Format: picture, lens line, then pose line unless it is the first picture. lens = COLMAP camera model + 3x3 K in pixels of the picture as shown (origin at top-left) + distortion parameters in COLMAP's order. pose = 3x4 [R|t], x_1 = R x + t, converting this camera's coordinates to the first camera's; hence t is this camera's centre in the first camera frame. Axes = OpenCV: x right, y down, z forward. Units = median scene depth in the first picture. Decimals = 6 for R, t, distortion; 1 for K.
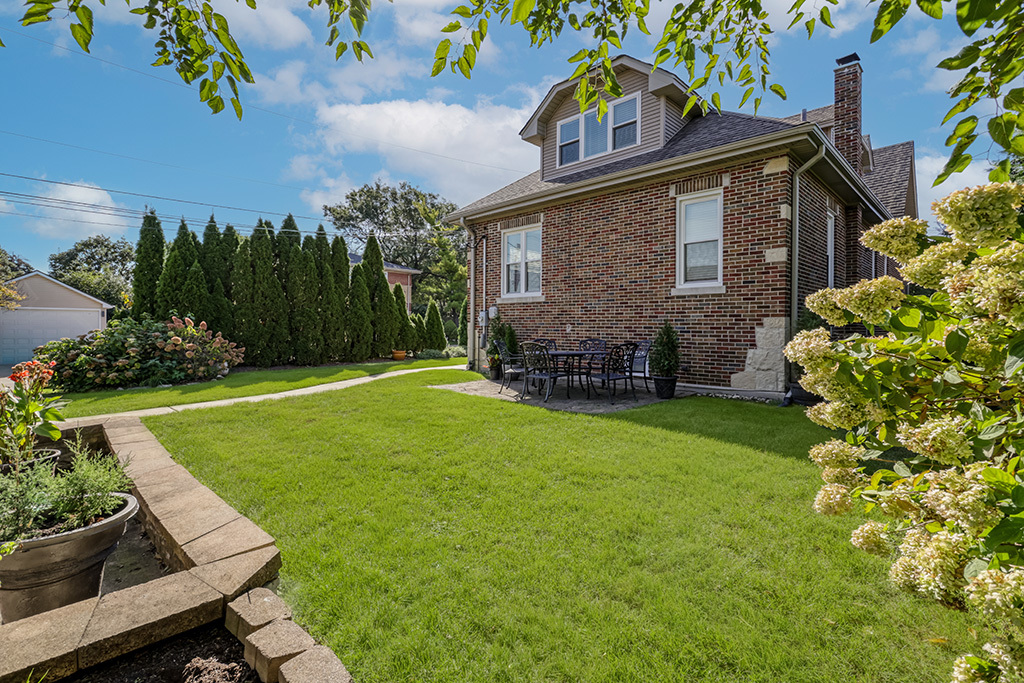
lens RADIAL K [[478.8, 0, 508.0], [0, 478.8, 334.7], [0, 0, 1]] dist [-0.014155, 0.001388]
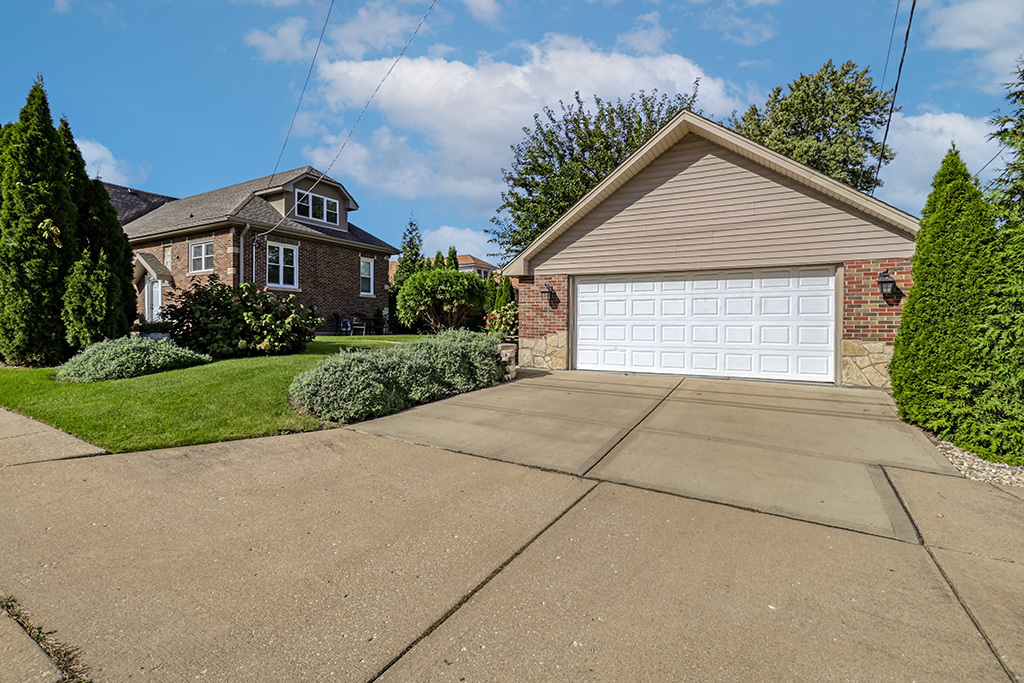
lens RADIAL K [[478.8, 0, 509.5], [0, 478.8, 334.5], [0, 0, 1]] dist [-0.014155, 0.001388]
pose [[-0.258506, -0.013508, 0.965915, -1.947134], [0.014492, 0.999735, 0.017860, 0.069943], [-0.965901, 0.018615, -0.258242, 0.776695]]
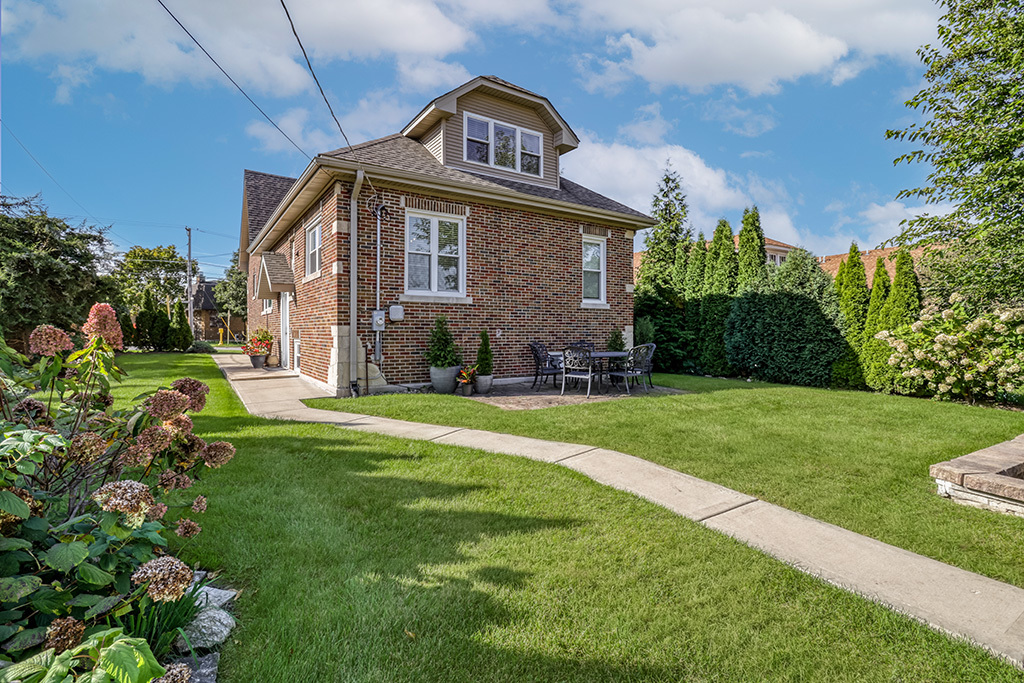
lens RADIAL K [[478.8, 0, 508.7], [0, 478.8, 335.8], [0, 0, 1]] dist [-0.014155, 0.001388]
pose [[0.202117, -0.008051, 0.979328, -0.867251], [0.020742, 0.999777, 0.003939, -0.011952], [-0.979142, 0.019517, 0.202239, 0.807621]]
